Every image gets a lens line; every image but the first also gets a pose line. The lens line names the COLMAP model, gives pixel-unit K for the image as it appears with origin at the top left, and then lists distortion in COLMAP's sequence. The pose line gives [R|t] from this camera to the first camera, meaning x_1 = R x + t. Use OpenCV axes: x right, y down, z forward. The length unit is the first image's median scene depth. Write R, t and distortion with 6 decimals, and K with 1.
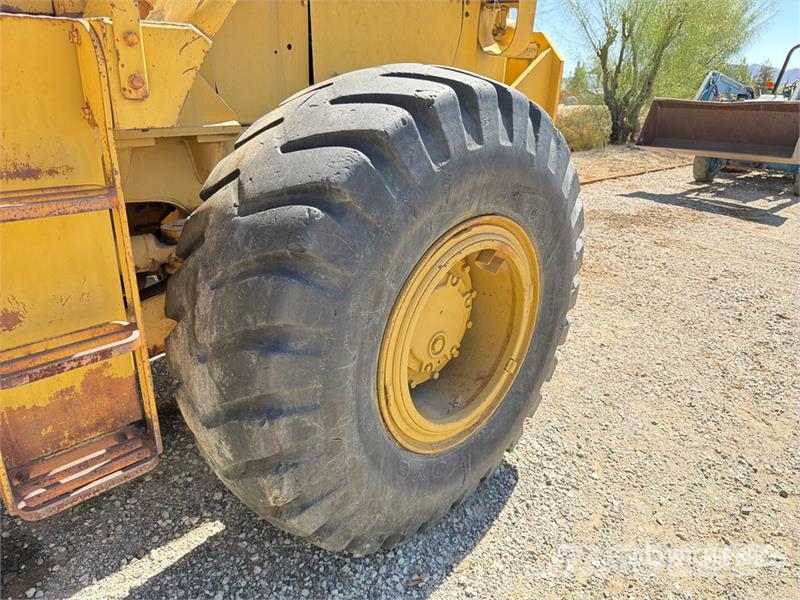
lens RADIAL K [[576.1, 0, 399.7], [0, 576.1, 298.2], [0, 0, 1]] dist [0.034441, -0.049444]
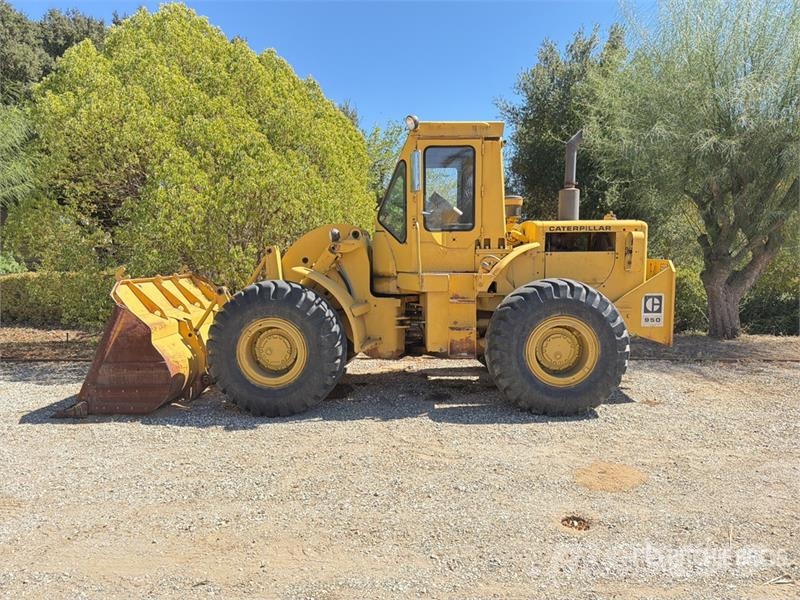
lens RADIAL K [[576.1, 0, 413.0], [0, 576.1, 301.0], [0, 0, 1]] dist [0.034441, -0.049444]
pose [[0.720939, 0.024139, -0.692578, 1.316544], [-0.230487, 0.950850, -0.206784, 0.493795], [0.653547, 0.308709, 0.691068, -1.461006]]
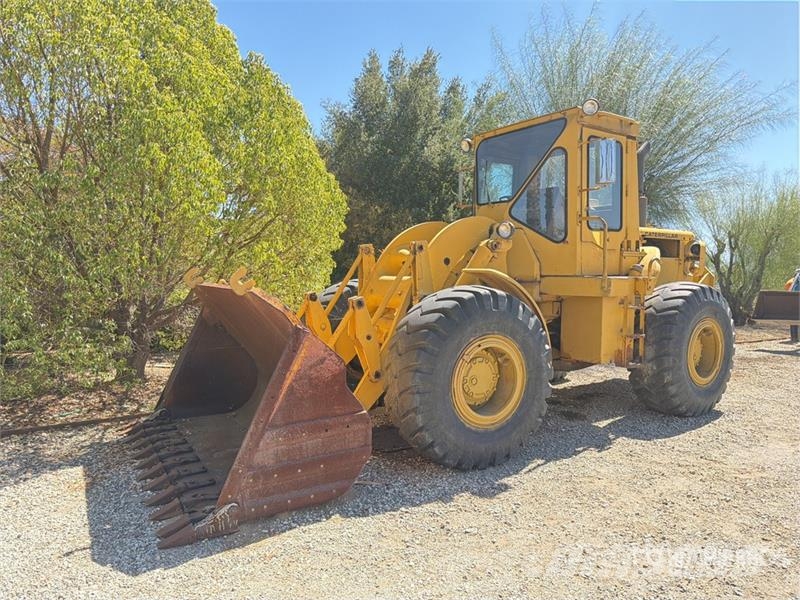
lens RADIAL K [[576.1, 0, 405.9], [0, 576.1, 298.9], [0, 0, 1]] dist [0.034441, -0.049444]
pose [[0.985853, -0.016733, -0.166774, -0.770754], [-0.038379, 0.946034, -0.321787, 0.684035], [0.163158, 0.323635, 0.932008, -1.920533]]
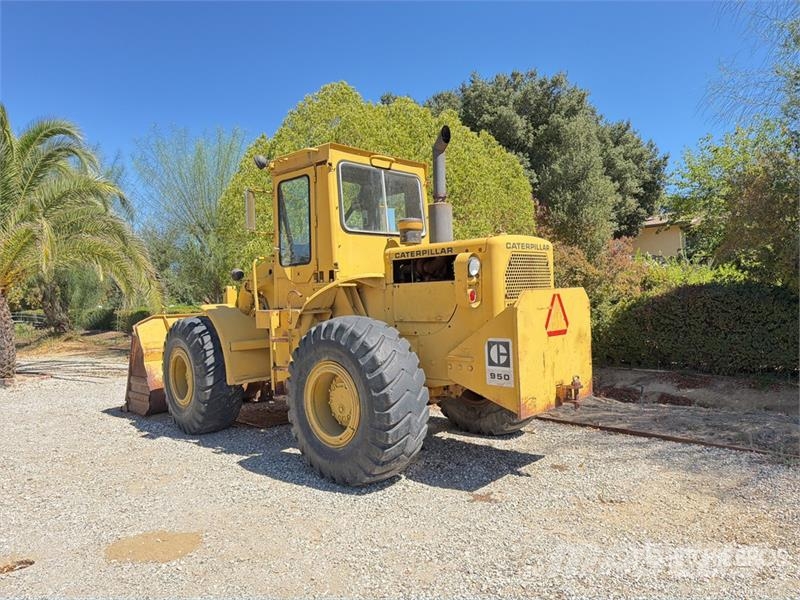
lens RADIAL K [[576.1, 0, 406.9], [0, 576.1, 298.6], [0, 0, 1]] dist [0.034441, -0.049444]
pose [[0.042763, -0.033691, -0.998517, 2.115470], [-0.343313, 0.938077, -0.046354, -0.289727], [0.938247, 0.344786, 0.028548, 0.754674]]
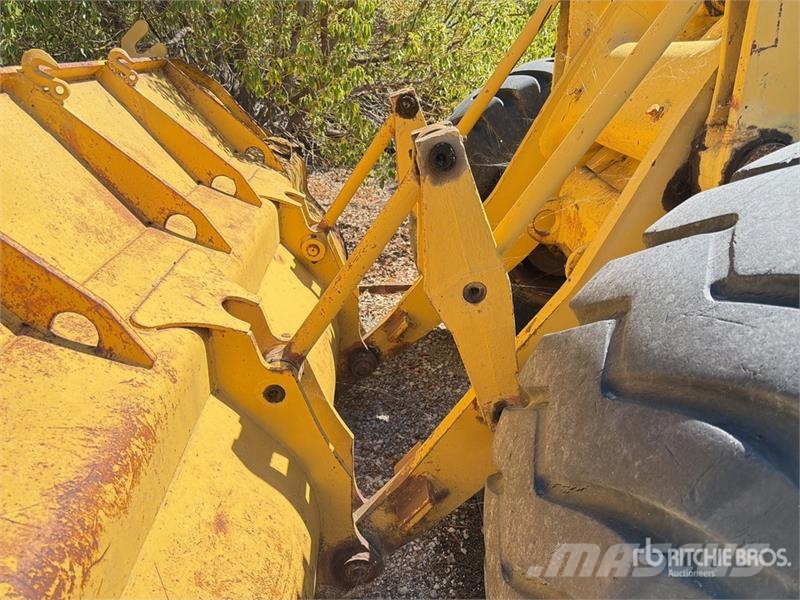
lens RADIAL K [[576.1, 0, 397.8], [0, 576.1, 296.8], [0, 0, 1]] dist [0.034441, -0.049444]
pose [[0.788493, 0.216870, -0.575540, -0.981016], [-0.205358, 0.974900, 0.086011, 0.170960], [0.579747, 0.050373, 0.813238, -0.564309]]
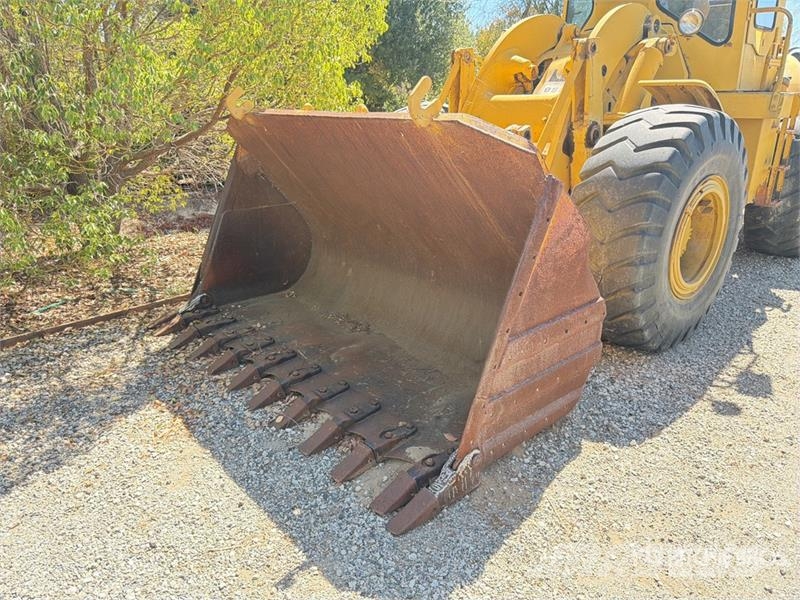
lens RADIAL K [[576.1, 0, 396.1], [0, 576.1, 307.0], [0, 0, 1]] dist [0.034441, -0.049444]
pose [[0.999056, -0.042114, -0.010649, -1.529436], [0.041804, 0.998739, -0.027782, 0.504611], [0.011806, 0.027311, 0.999557, -1.477724]]
